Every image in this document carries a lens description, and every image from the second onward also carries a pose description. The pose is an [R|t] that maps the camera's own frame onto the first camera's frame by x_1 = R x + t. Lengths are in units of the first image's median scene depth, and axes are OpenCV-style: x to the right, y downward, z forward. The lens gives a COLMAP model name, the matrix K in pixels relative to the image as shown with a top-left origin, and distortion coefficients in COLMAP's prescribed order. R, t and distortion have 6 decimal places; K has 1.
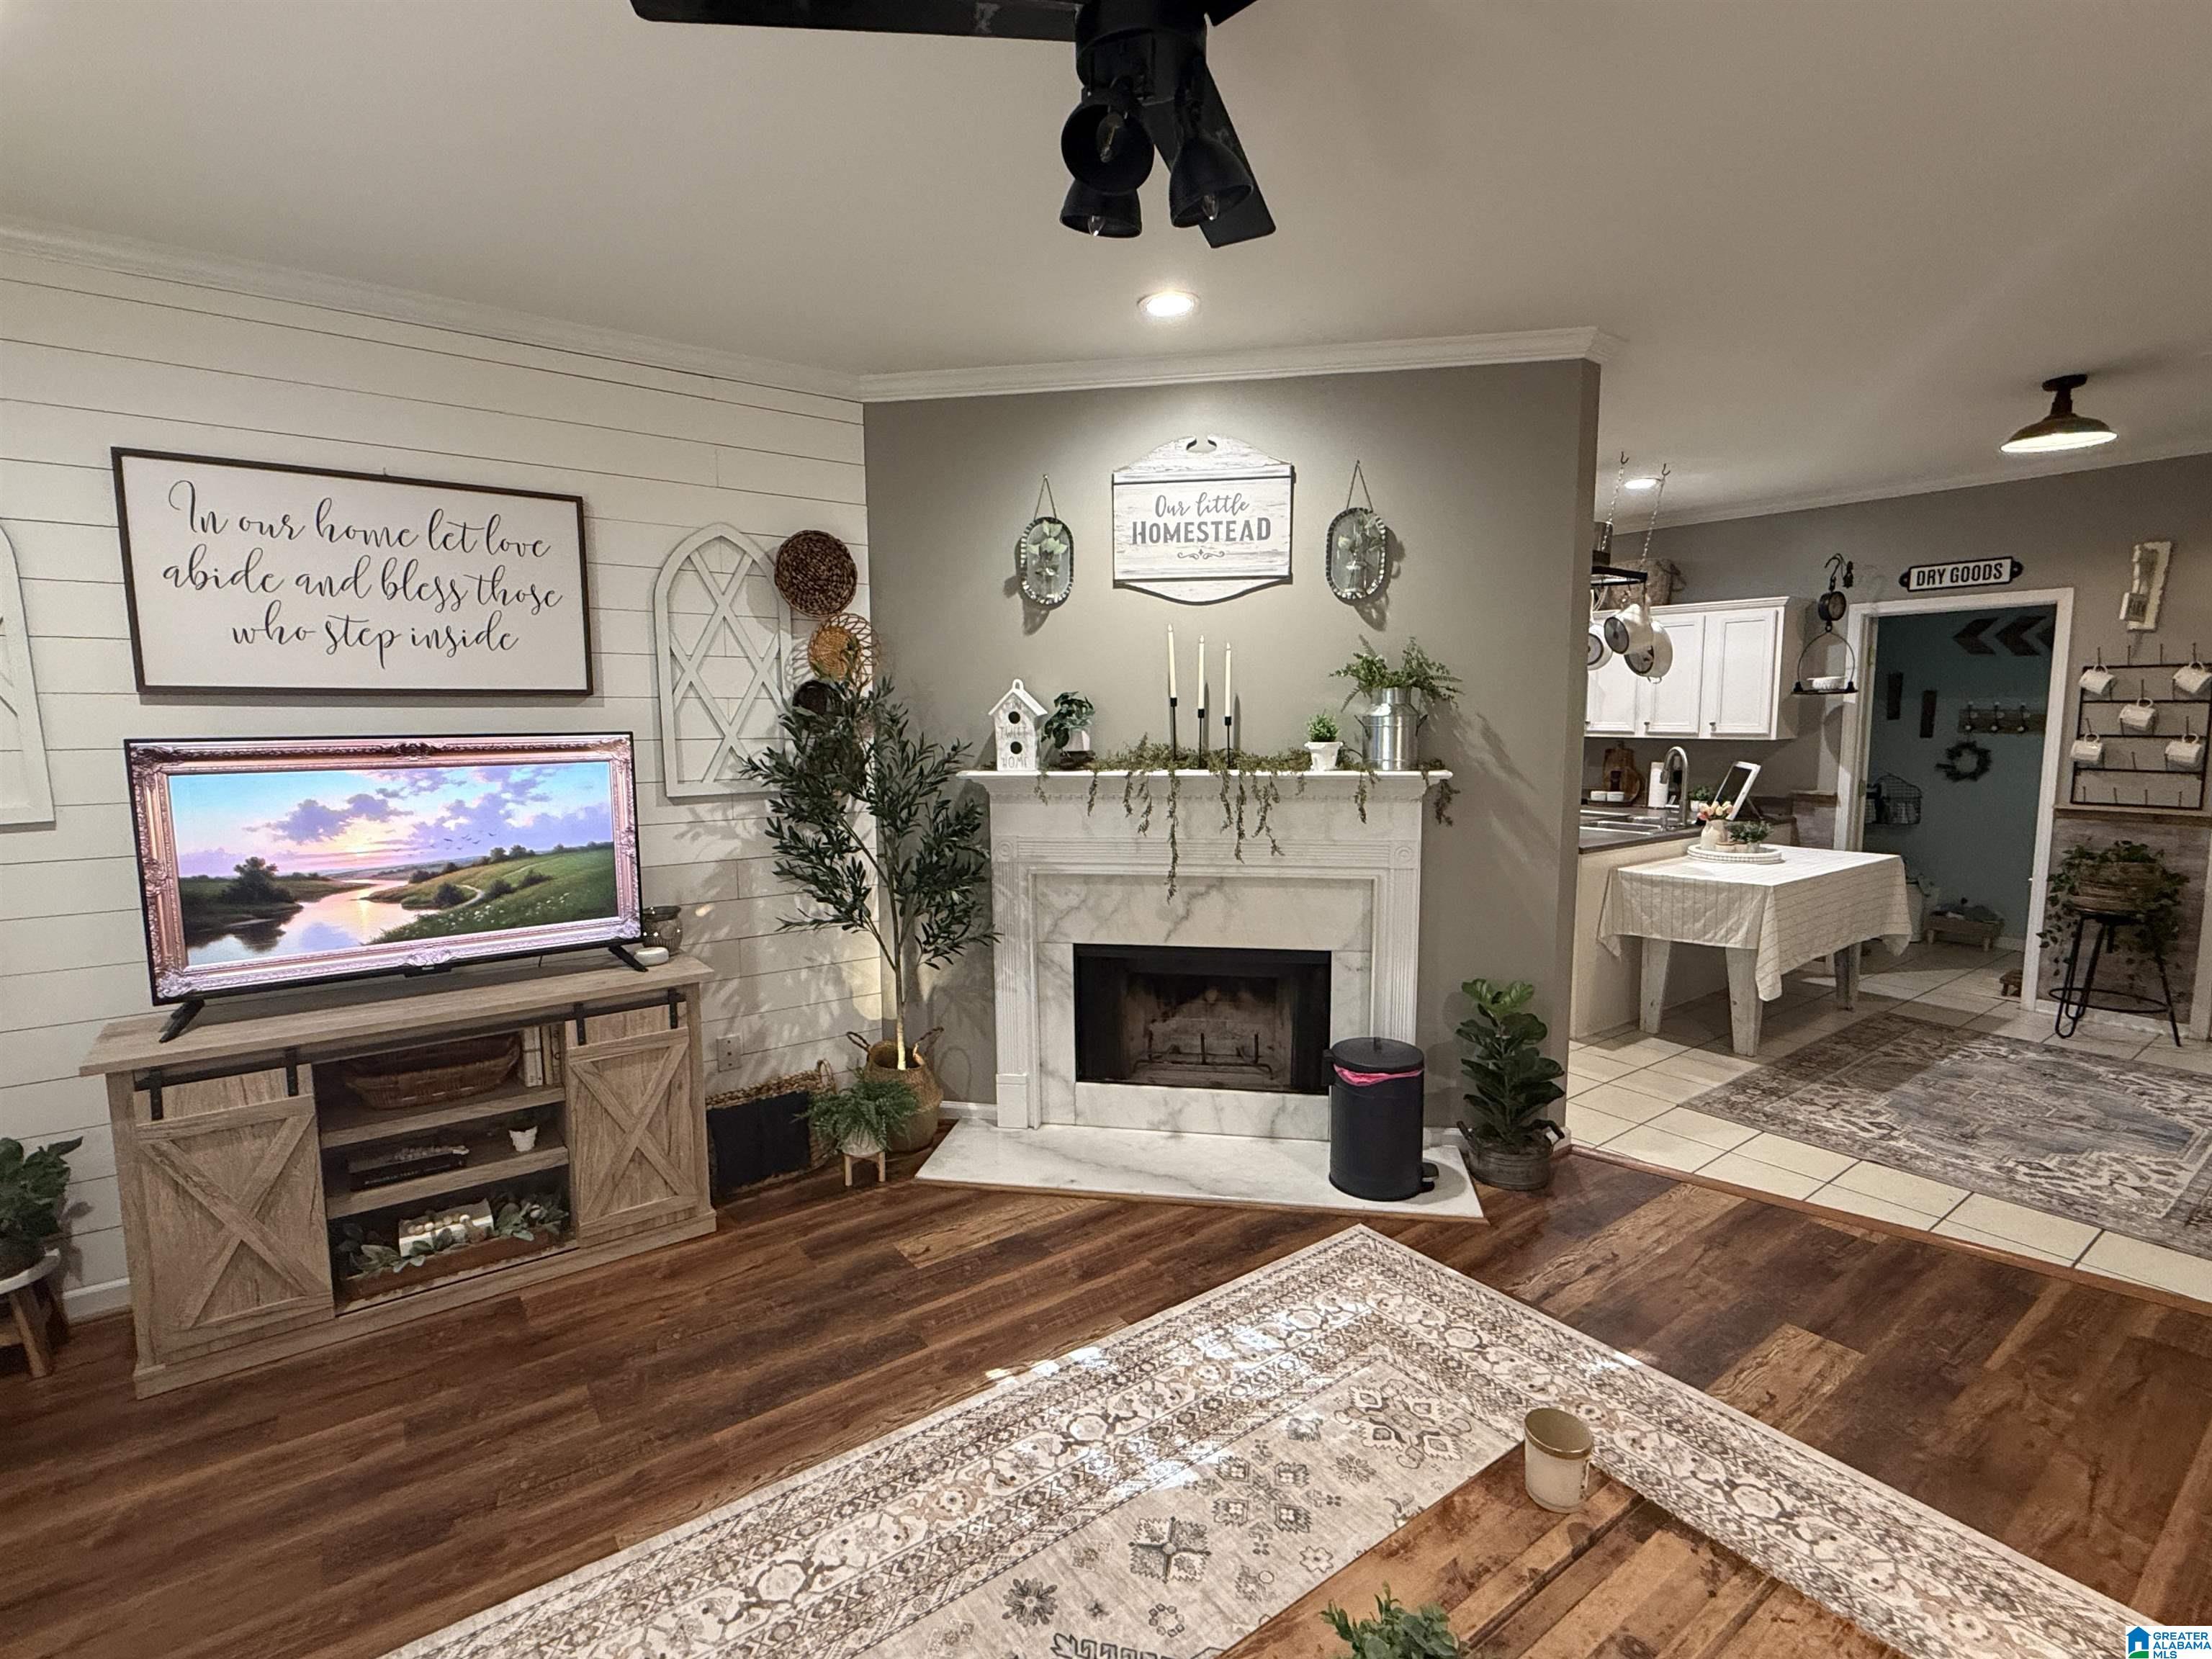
lens RADIAL K [[1066.0, 0, 1113.1], [0, 1066.0, 838.0], [0, 0, 1]] dist [0.023085, -0.000479]
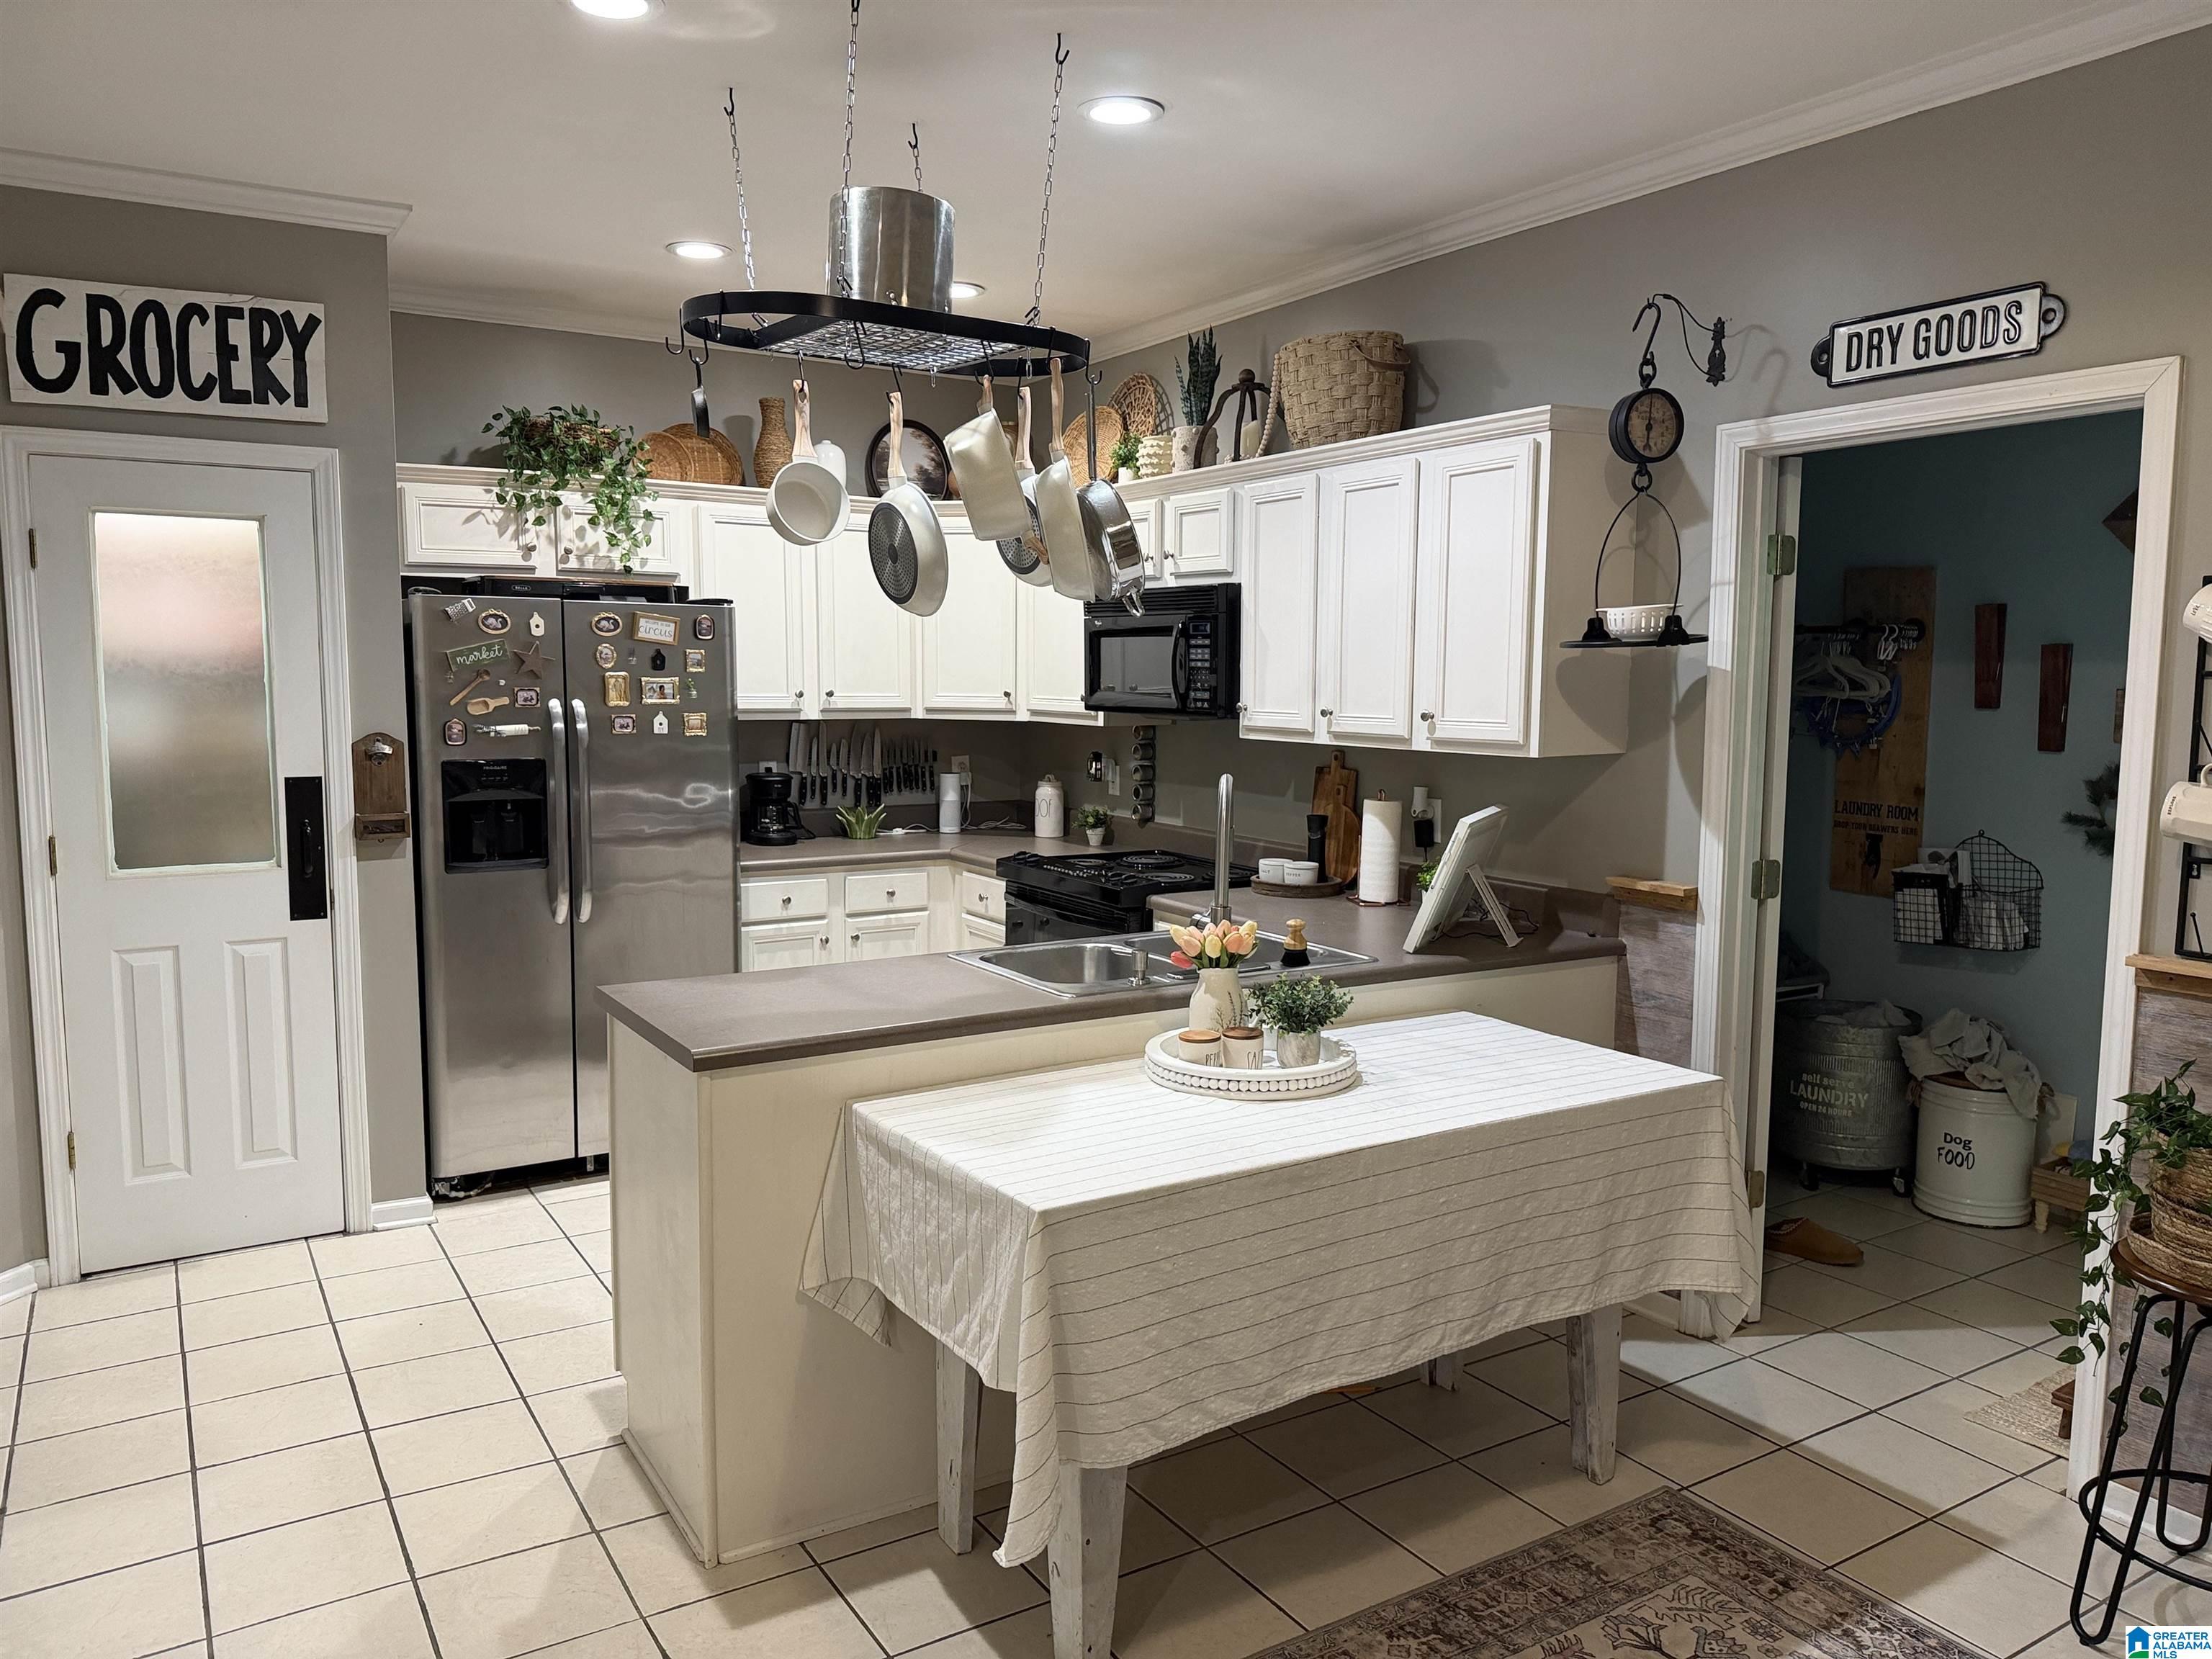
lens RADIAL K [[1605.0, 0, 1121.9], [0, 1605.0, 823.4], [0, 0, 1]] dist [0.116525, -0.058317]
pose [[0.999258, 0.022045, -0.031576, 0.777885], [-0.022856, 0.999413, -0.025536, -0.075707], [0.030995, 0.026239, 0.999175, 0.618592]]
